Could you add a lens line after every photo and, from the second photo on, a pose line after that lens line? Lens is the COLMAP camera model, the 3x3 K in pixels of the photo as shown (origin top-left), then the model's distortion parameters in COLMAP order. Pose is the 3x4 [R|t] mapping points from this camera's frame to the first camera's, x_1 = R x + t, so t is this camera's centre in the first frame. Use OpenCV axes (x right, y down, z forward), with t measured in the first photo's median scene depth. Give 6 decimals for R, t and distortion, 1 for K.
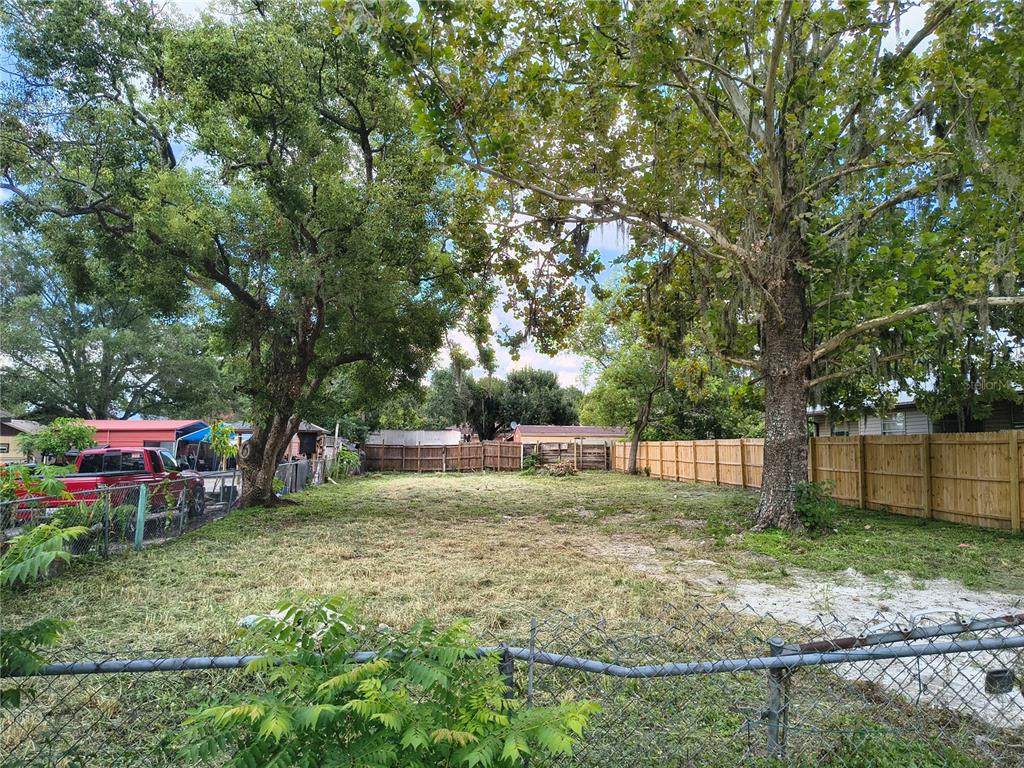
lens RADIAL K [[699.8, 0, 517.8], [0, 699.8, 380.8], [0, 0, 1]] dist [0.058964, -0.087283]
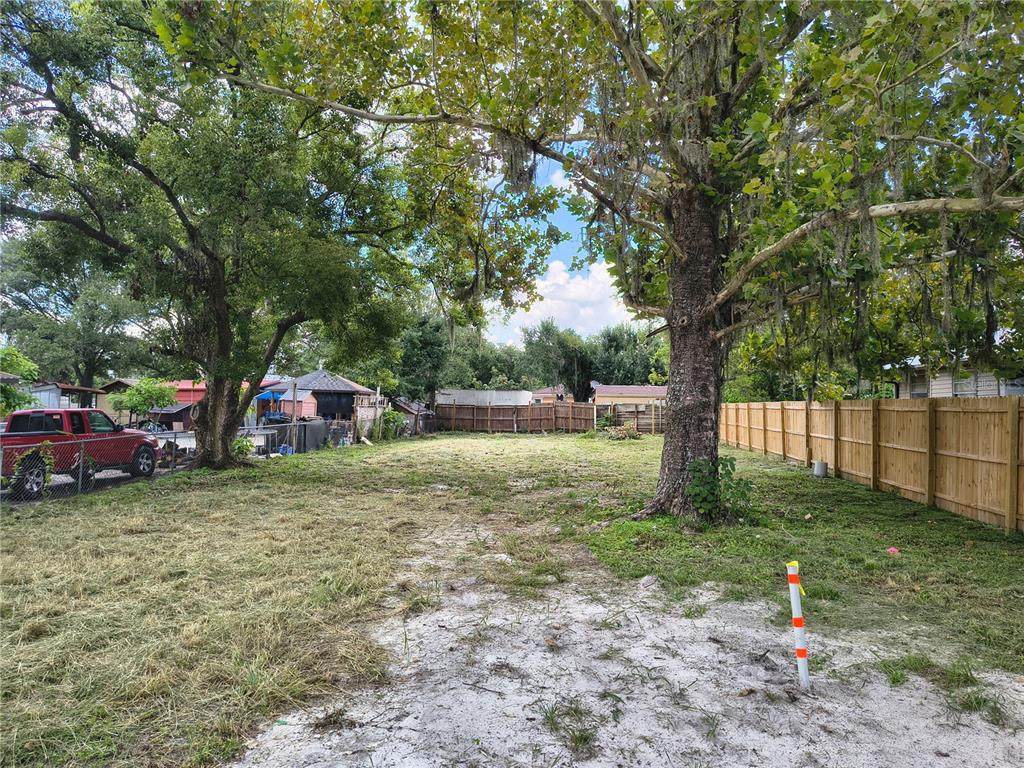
lens RADIAL K [[699.0, 0, 512.0], [0, 699.0, 384.0], [0, 0, 1]] dist [0.047284, -0.062330]
pose [[0.975276, -0.000502, -0.220989, 0.134507], [0.014408, 0.998014, 0.061318, 0.002572], [0.220519, -0.062986, 0.973347, 0.066962]]
